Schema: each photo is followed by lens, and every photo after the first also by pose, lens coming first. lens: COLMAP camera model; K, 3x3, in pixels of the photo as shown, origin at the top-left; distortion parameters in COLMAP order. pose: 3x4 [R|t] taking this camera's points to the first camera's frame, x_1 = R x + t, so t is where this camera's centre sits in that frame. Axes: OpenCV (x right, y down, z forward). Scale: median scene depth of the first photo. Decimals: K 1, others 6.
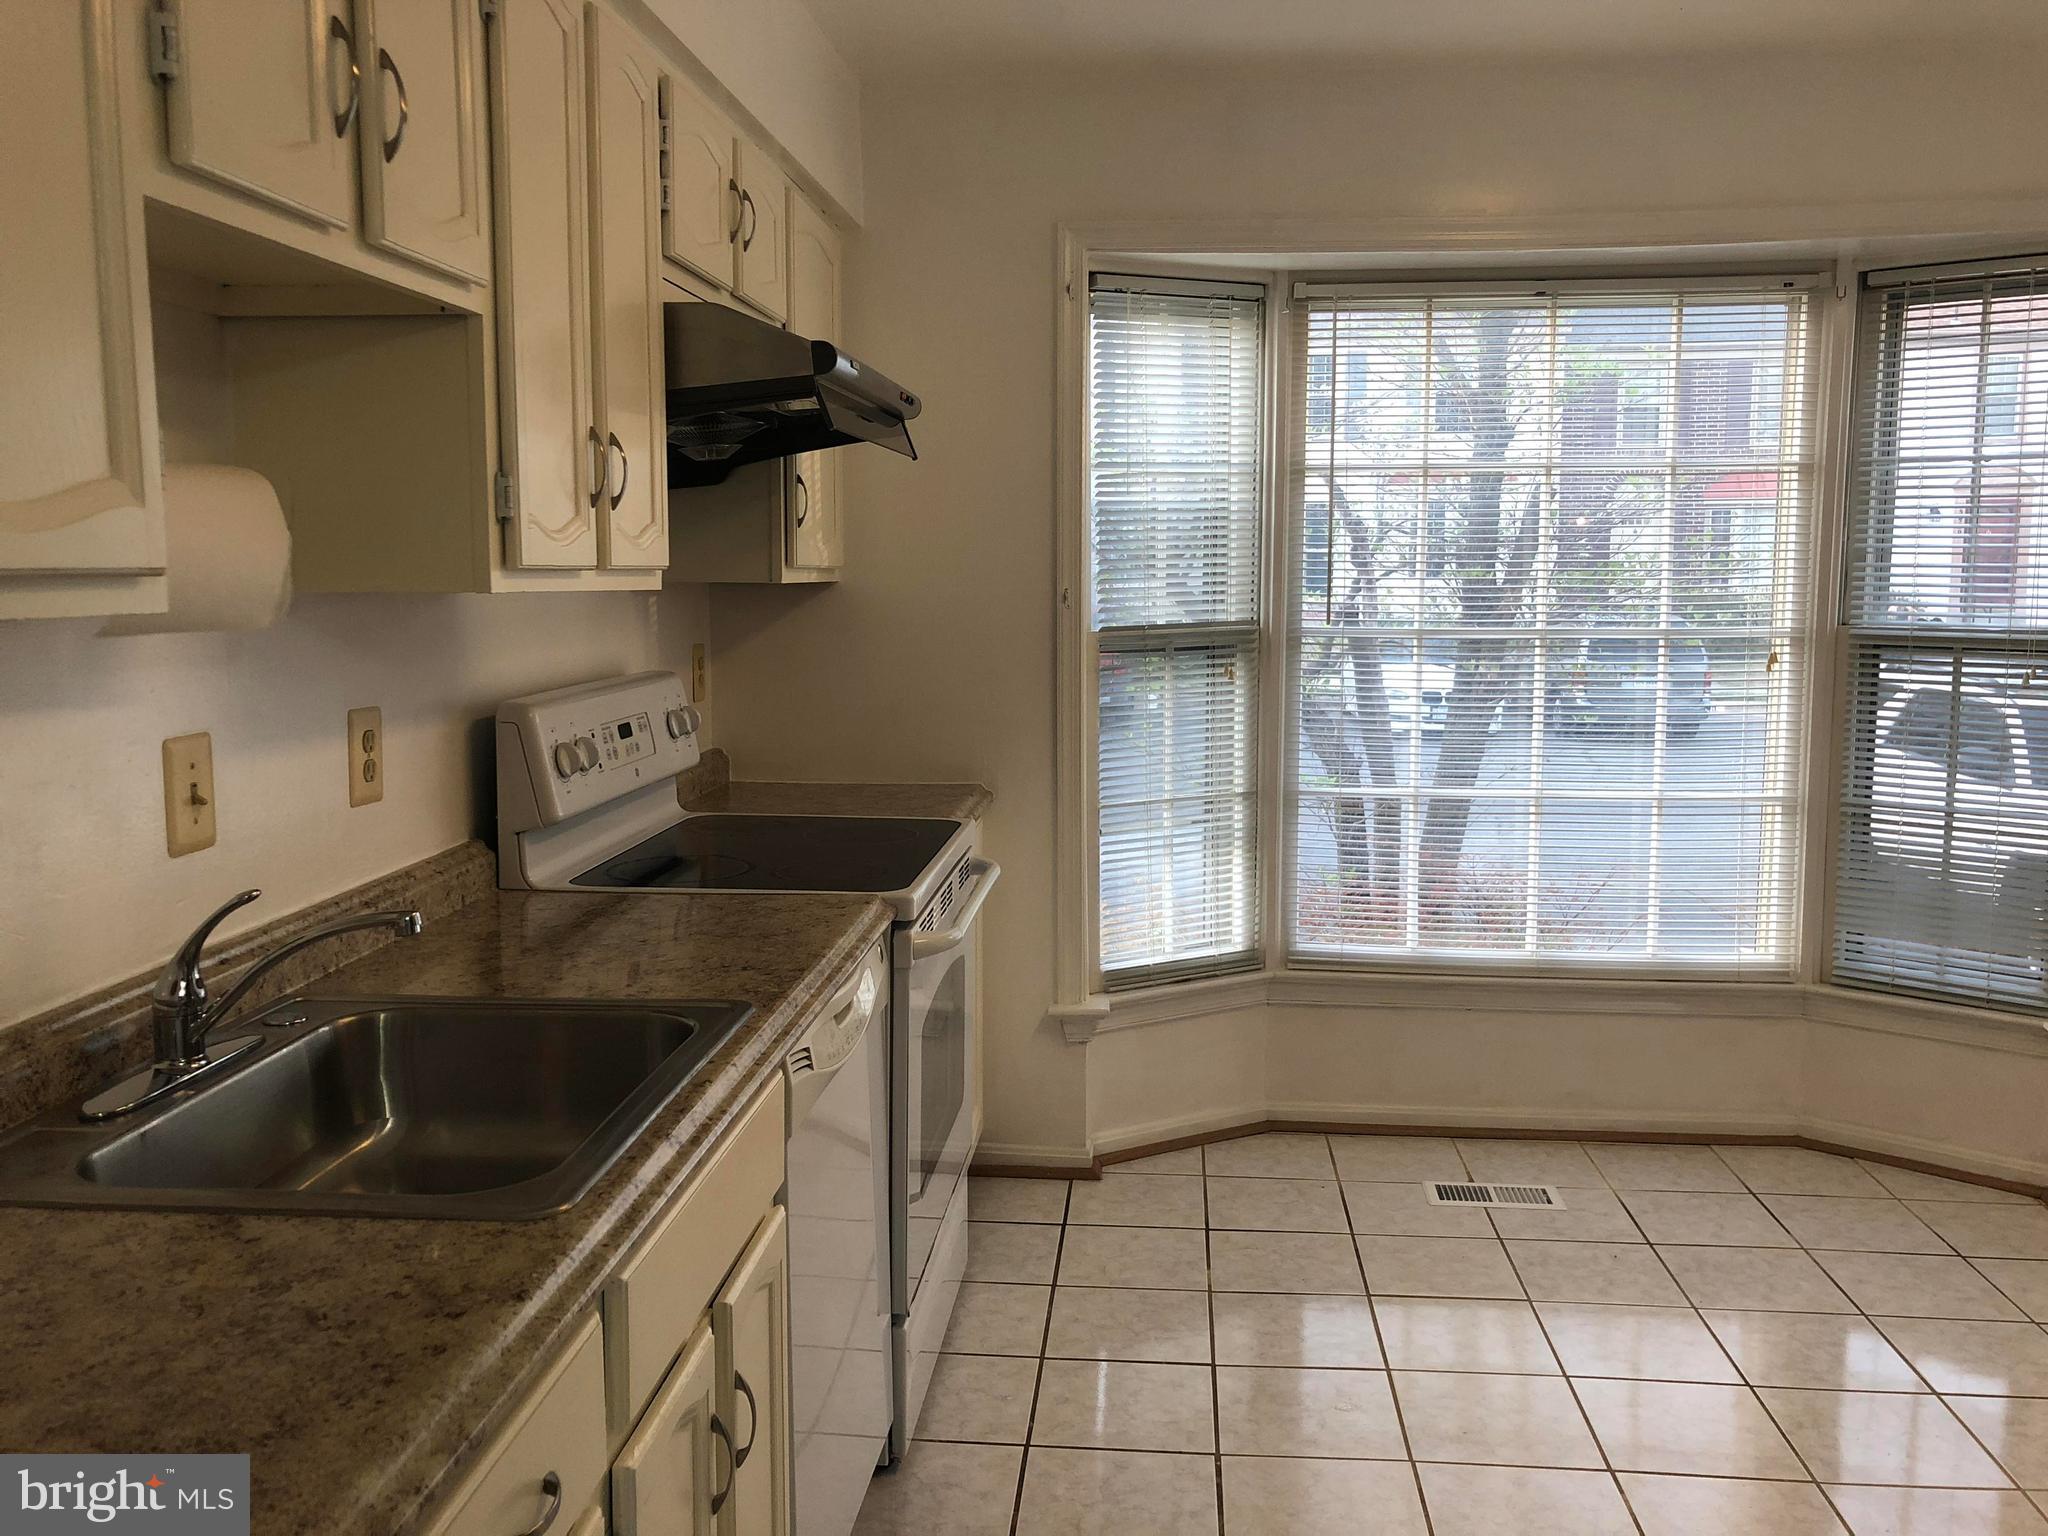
lens RADIAL K [[1712.0, 0, 1021.1], [0, 1712.0, 766.4], [0, 0, 1]] dist [-0.005939, 0.000211]
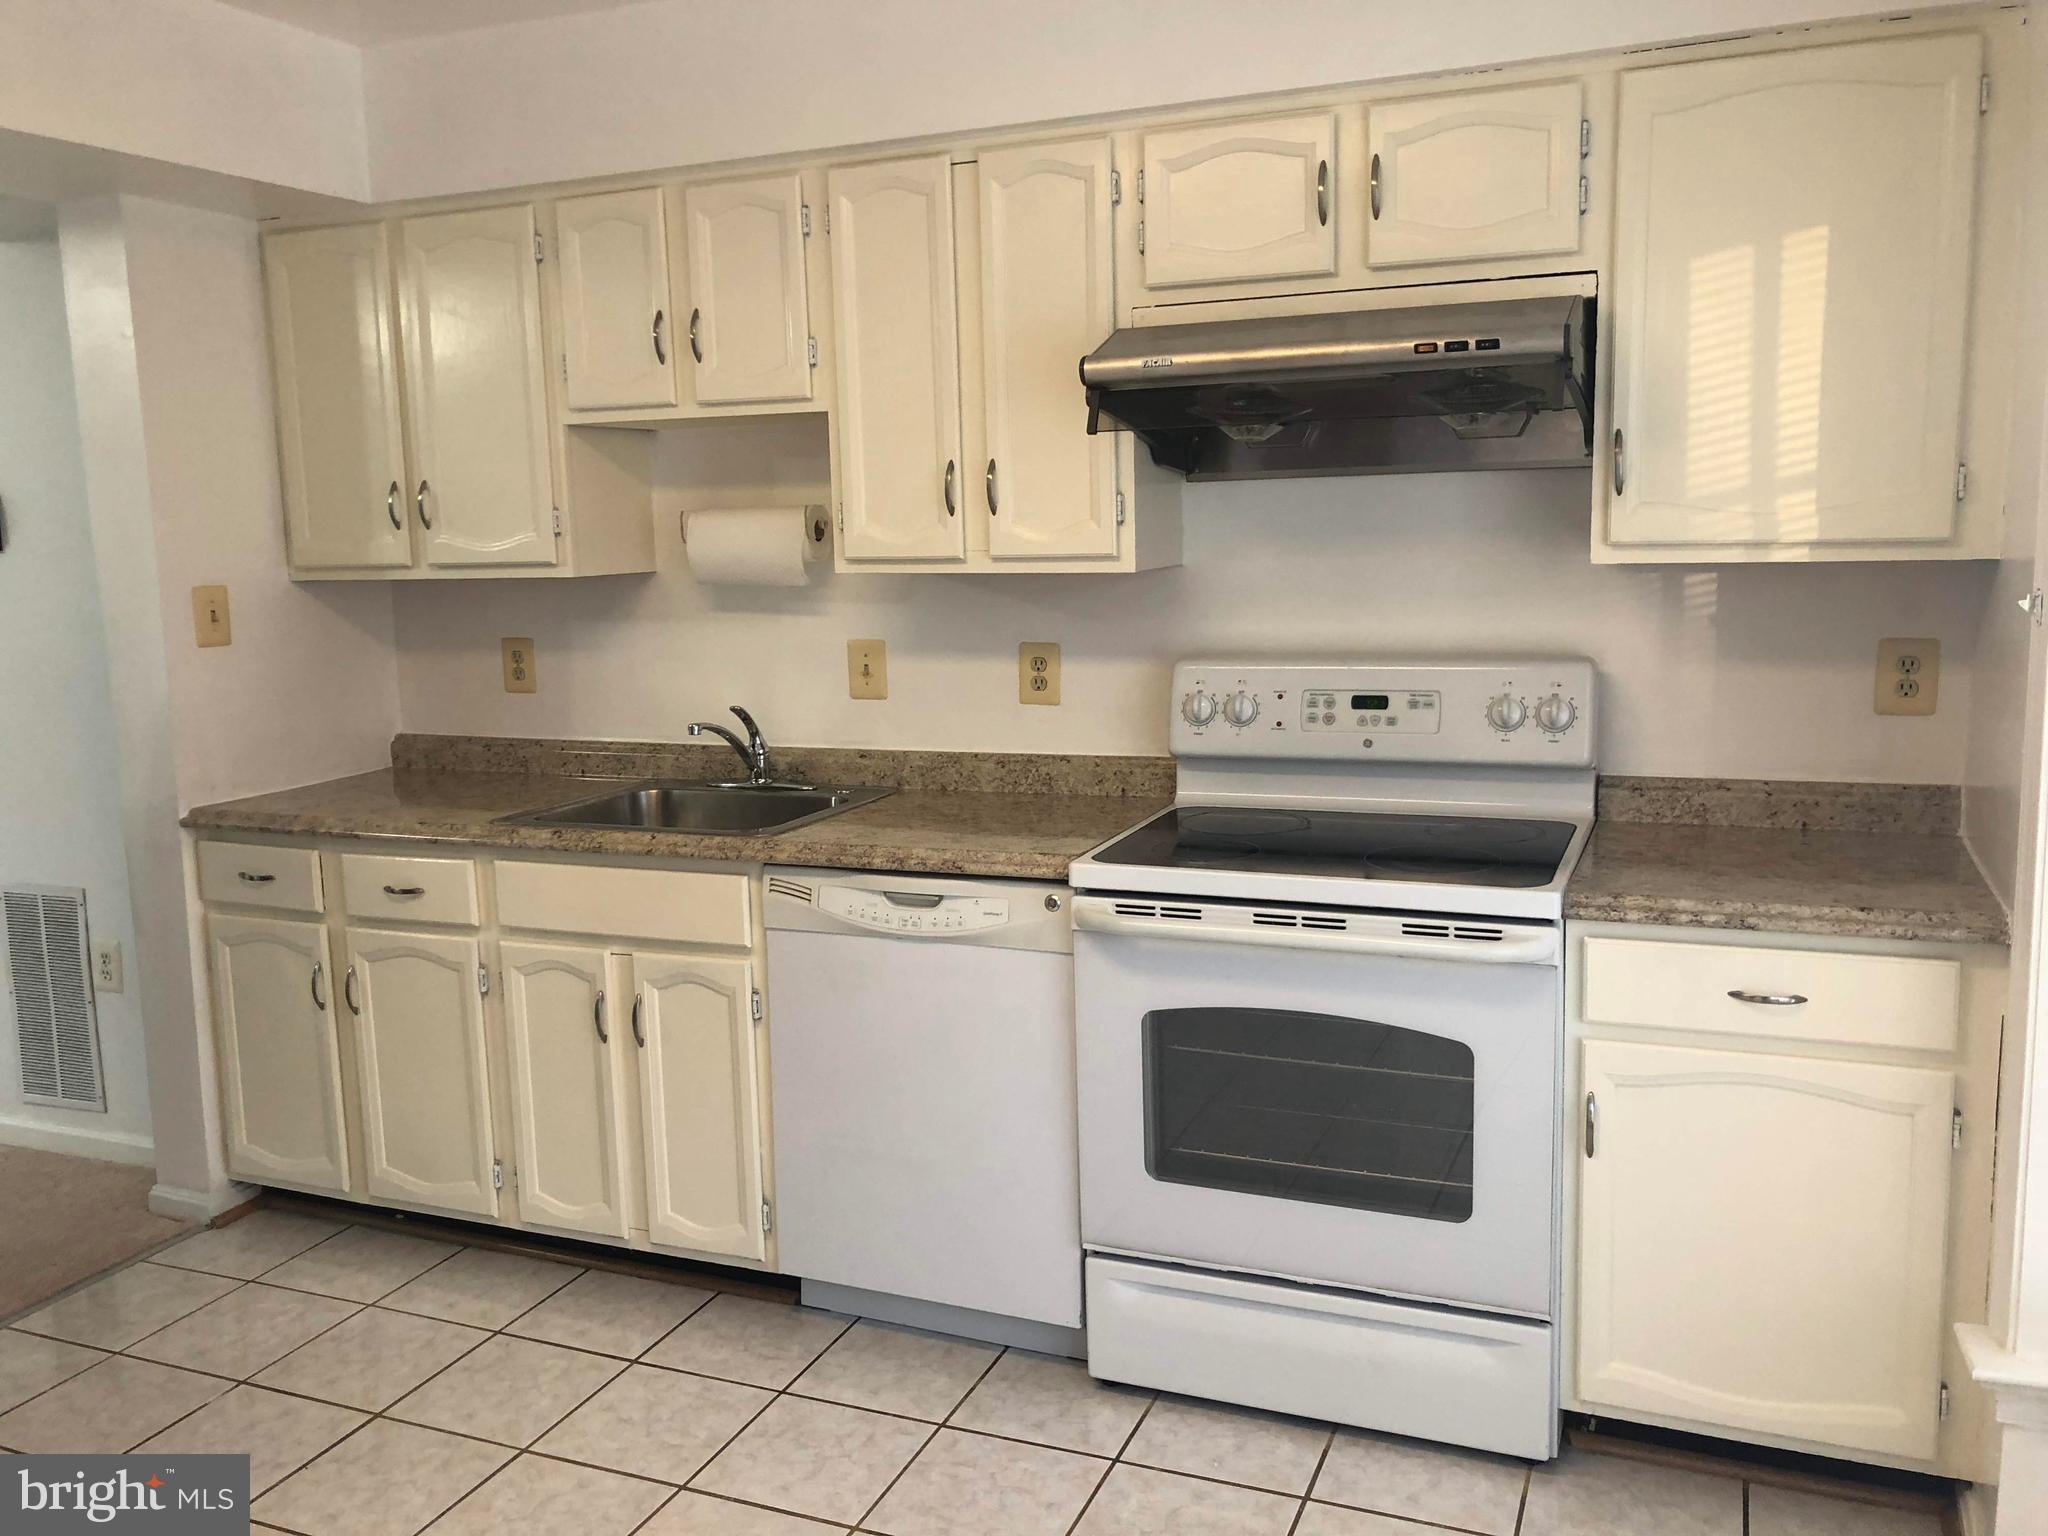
lens RADIAL K [[1712.0, 0, 1022.3], [0, 1712.0, 761.8], [0, 0, 1]] dist [-0.005939, 0.000211]
pose [[-0.293982, 0.164211, -0.941599, 1.306007], [-0.082075, 0.977156, 0.196037, -0.276219], [0.952281, 0.134913, -0.273789, 1.708936]]
